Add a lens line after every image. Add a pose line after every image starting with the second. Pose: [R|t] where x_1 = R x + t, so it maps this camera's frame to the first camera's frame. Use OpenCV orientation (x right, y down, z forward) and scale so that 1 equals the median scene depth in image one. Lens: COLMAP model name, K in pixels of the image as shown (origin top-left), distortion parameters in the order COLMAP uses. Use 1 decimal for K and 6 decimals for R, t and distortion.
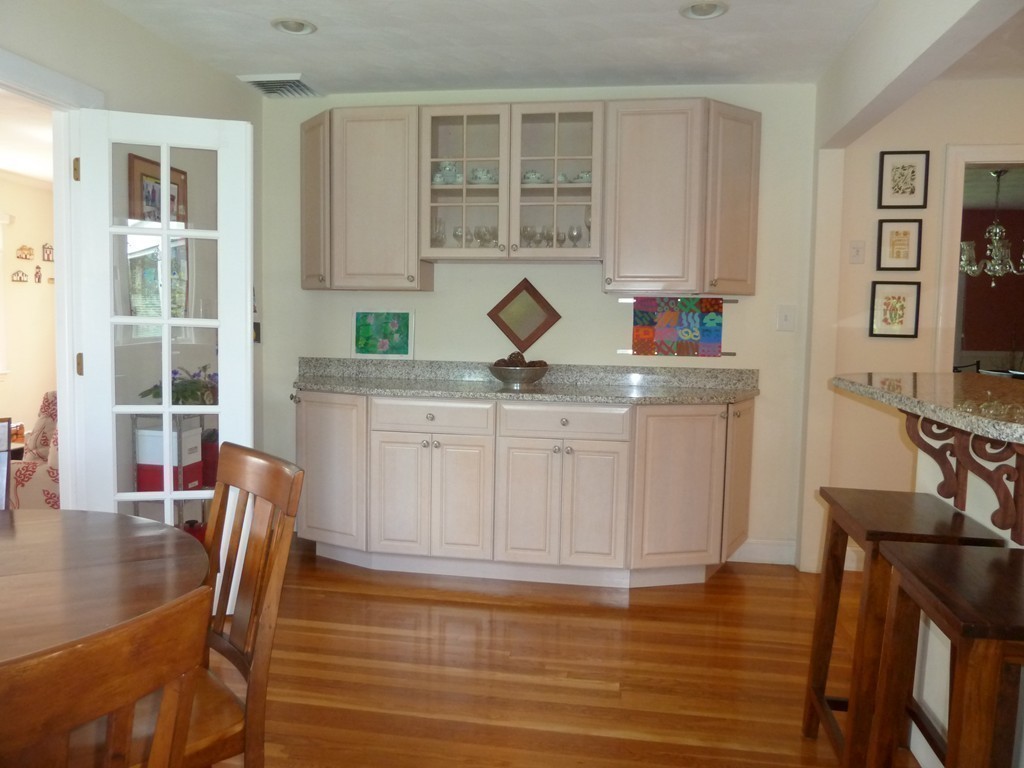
lens RADIAL K [[763.5, 0, 509.1], [0, 763.5, 385.3], [0, 0, 1]] dist [-0.038803, 0.002515]
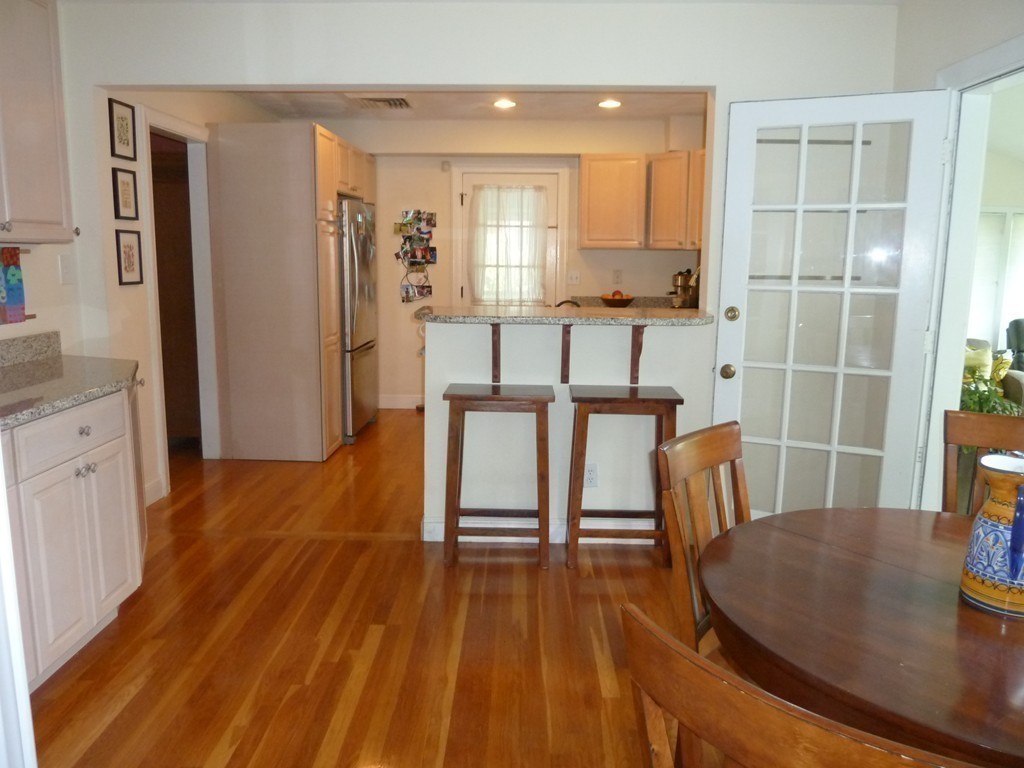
lens RADIAL K [[763.5, 0, 508.4], [0, 763.5, 381.7], [0, 0, 1]] dist [-0.038803, 0.002515]
pose [[-0.142887, -0.176876, 0.973806, -0.578990], [0.075569, 0.979080, 0.188922, -0.086712], [-0.986850, 0.100584, -0.126531, 0.610343]]
